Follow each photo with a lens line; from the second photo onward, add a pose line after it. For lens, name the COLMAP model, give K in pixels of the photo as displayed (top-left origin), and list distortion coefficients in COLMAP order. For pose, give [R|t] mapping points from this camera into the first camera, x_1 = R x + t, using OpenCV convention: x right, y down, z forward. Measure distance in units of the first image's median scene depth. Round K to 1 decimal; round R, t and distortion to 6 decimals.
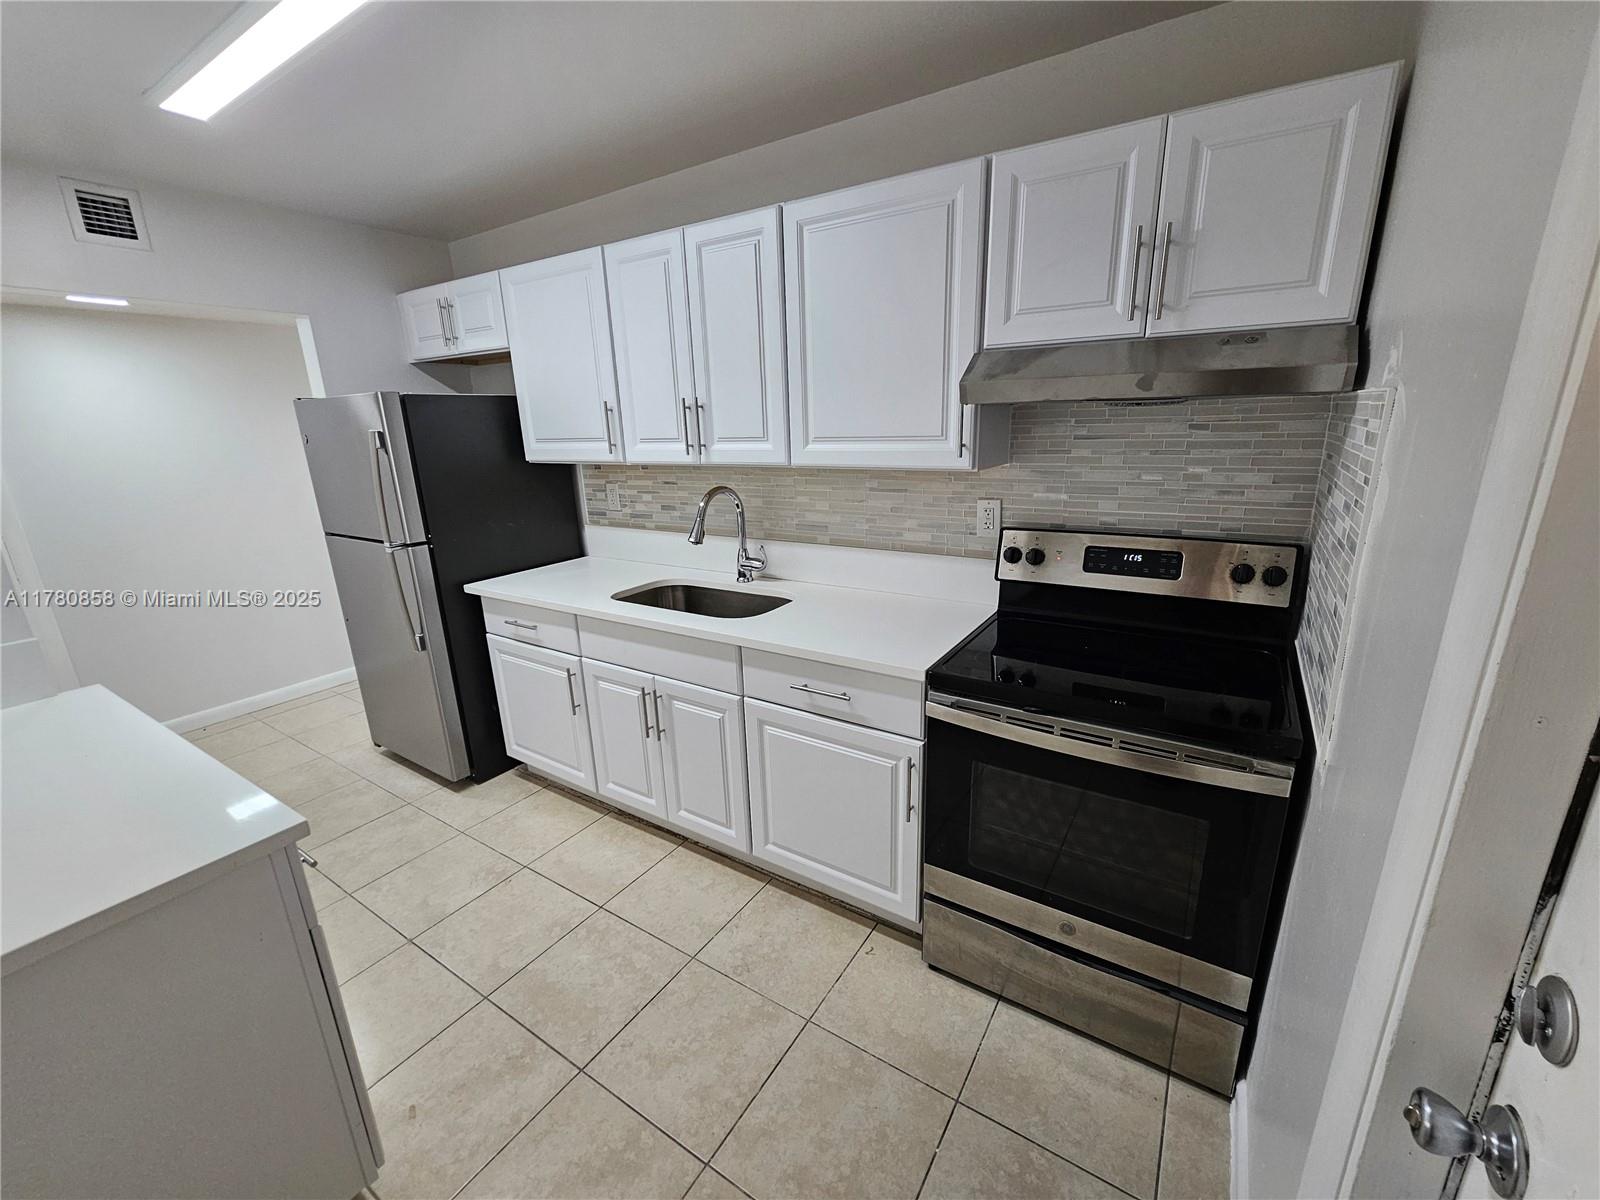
lens RADIAL K [[651.8, 0, 804.6], [0, 651.8, 601.4], [0, 0, 1]] dist [-0.001426, 0.000450]
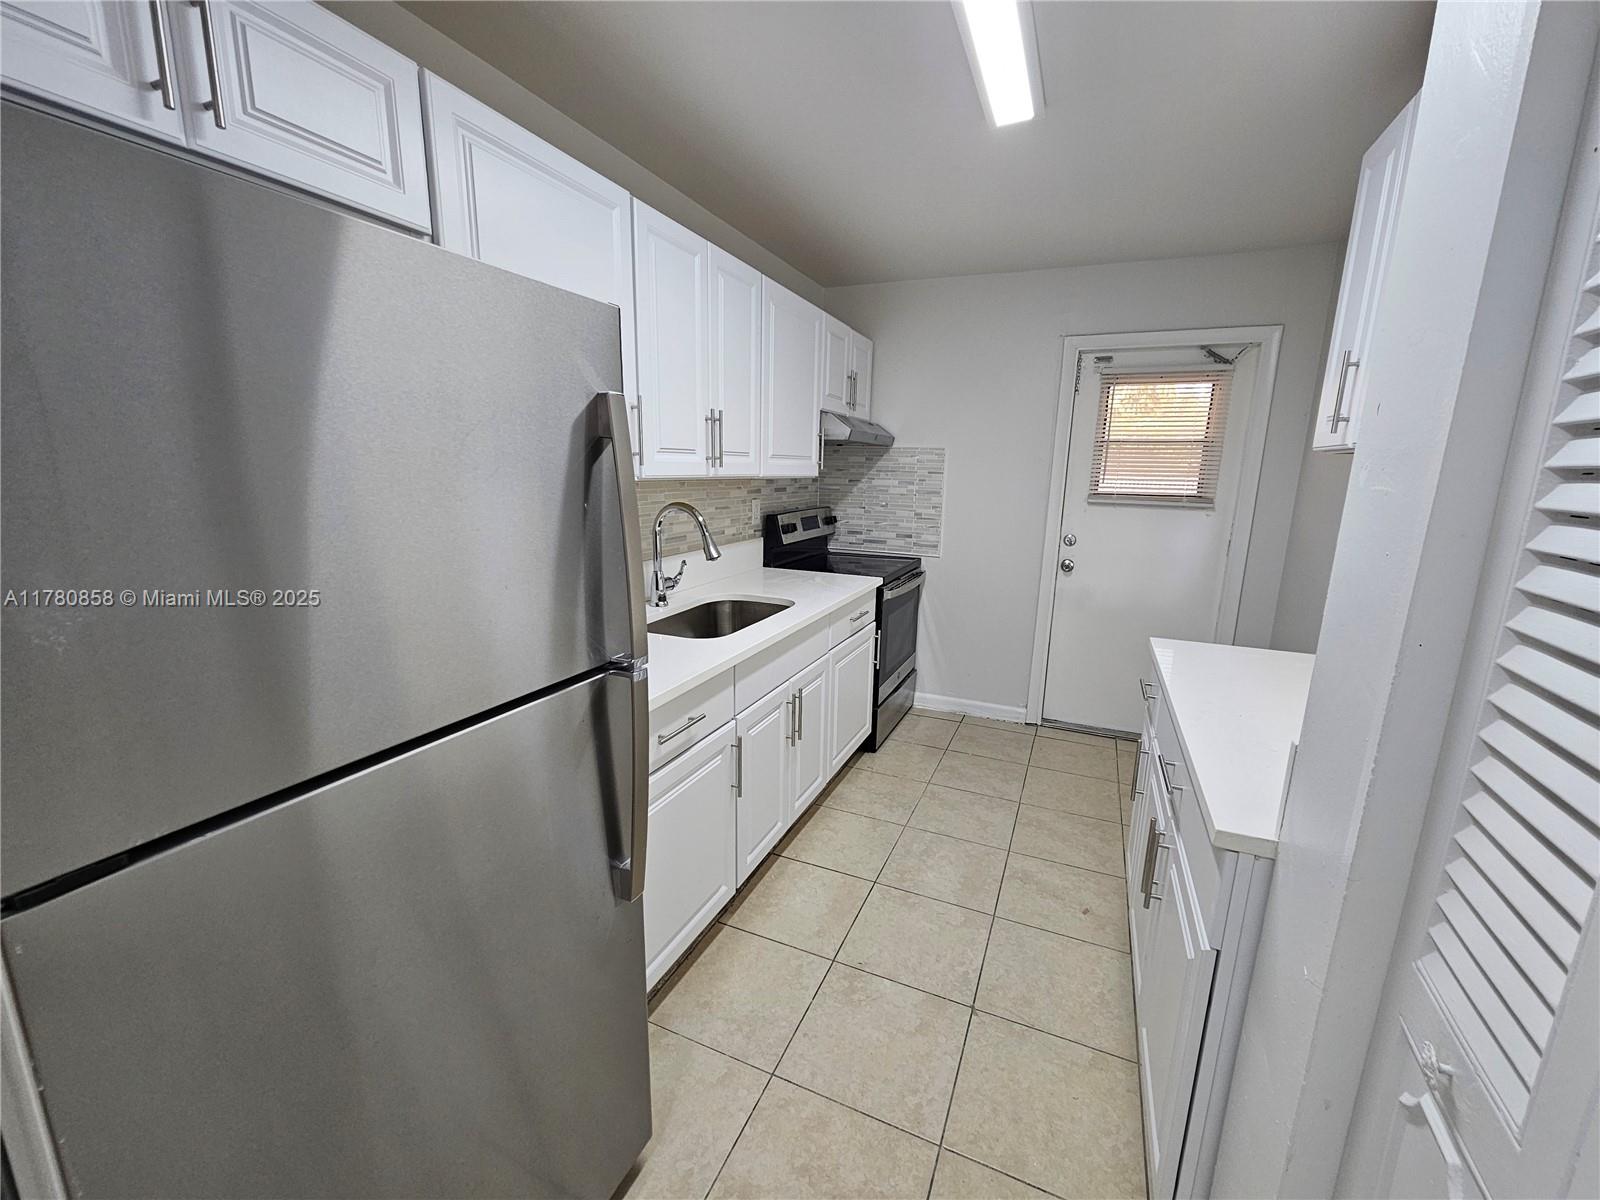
lens RADIAL K [[651.8, 0, 802.9], [0, 651.8, 598.9], [0, 0, 1]] dist [-0.001426, 0.000450]
pose [[-0.152749, -0.177270, 0.972236, -1.373162], [0.251801, 0.944331, 0.211743, -0.248466], [-0.955648, 0.277154, -0.099608, 1.195618]]
